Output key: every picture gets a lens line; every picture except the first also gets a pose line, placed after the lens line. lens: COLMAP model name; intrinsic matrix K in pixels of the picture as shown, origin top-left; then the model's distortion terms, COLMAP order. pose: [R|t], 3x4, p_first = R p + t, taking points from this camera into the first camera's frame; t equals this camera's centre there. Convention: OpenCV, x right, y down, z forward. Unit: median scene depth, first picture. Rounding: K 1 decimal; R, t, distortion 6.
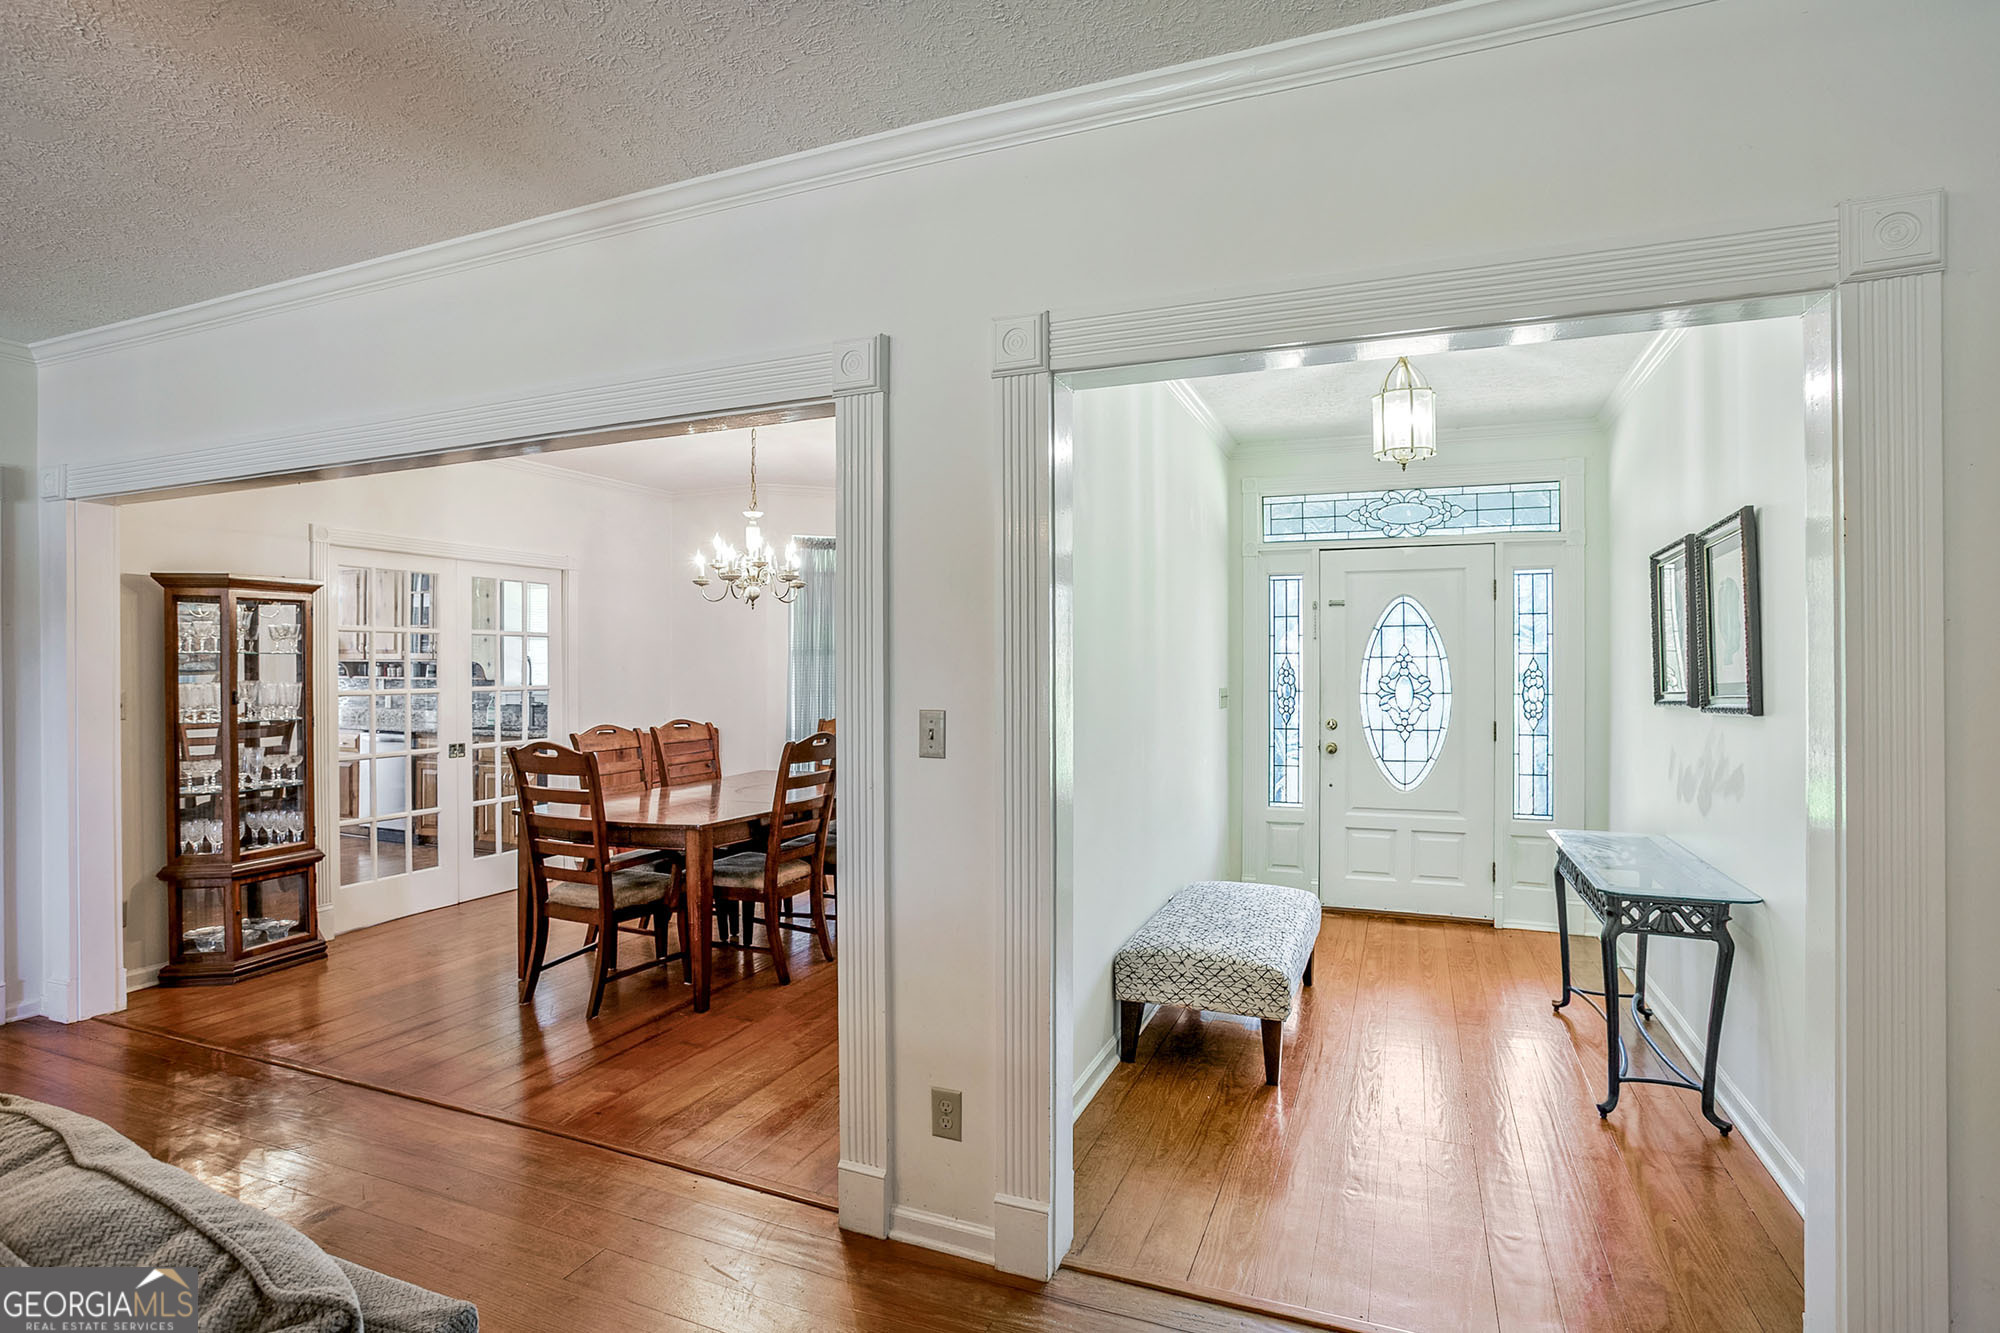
lens RADIAL K [[981.2, 0, 975.2], [0, 981.2, 676.6], [0, 0, 1]] dist [-0.059335, 0.035978]
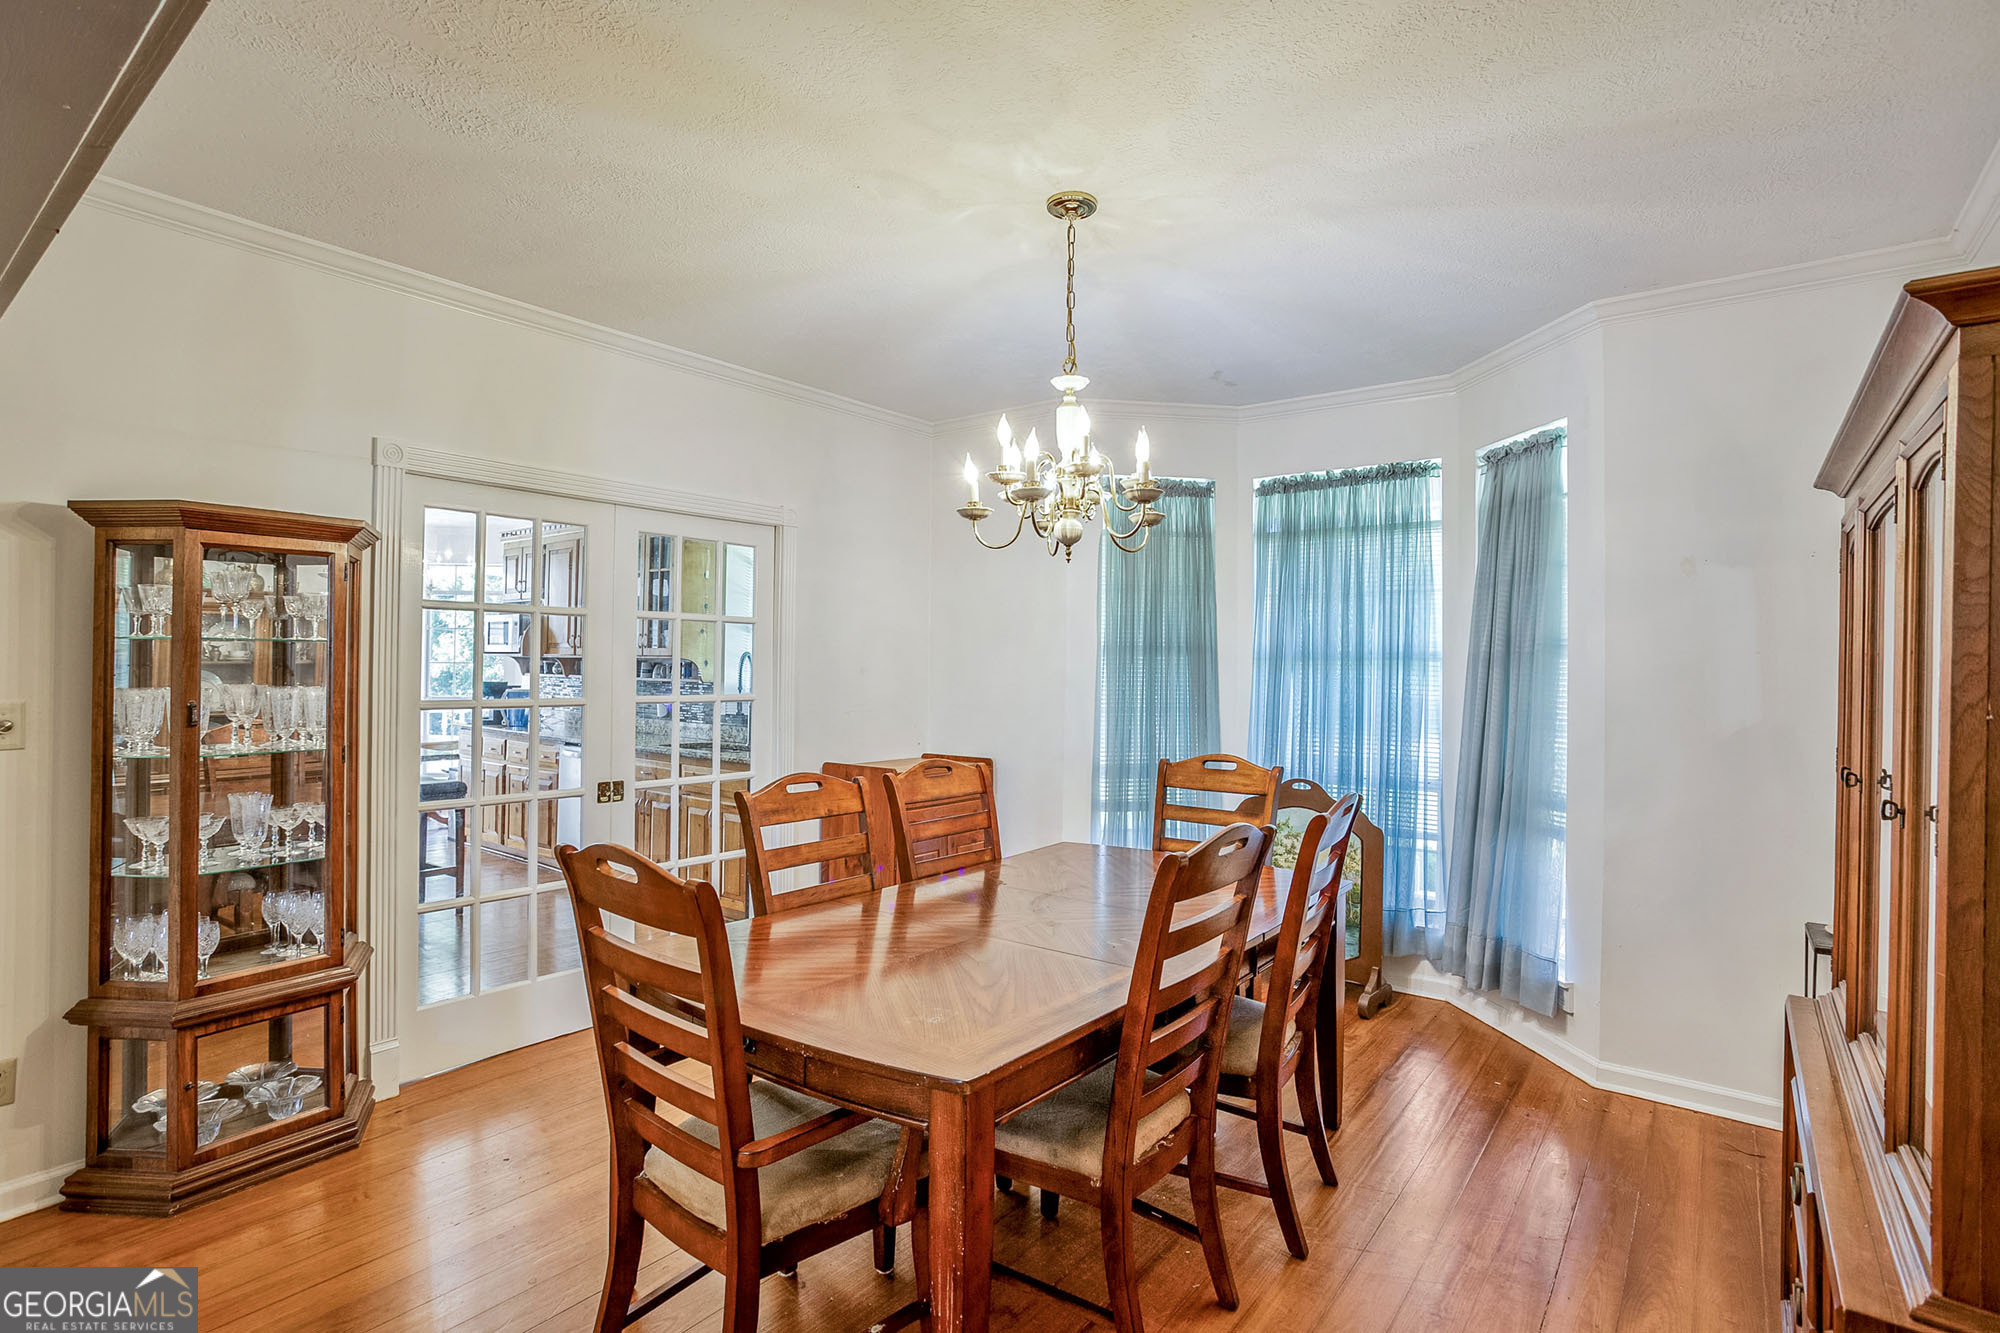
lens RADIAL K [[981.2, 0, 975.2], [0, 981.2, 676.6], [0, 0, 1]] dist [-0.059335, 0.035978]
pose [[0.964816, 0.012969, -0.262607, -0.145283], [-0.013671, 0.999906, -0.000847, -0.006646], [0.262571, 0.004408, 0.964903, 0.509297]]
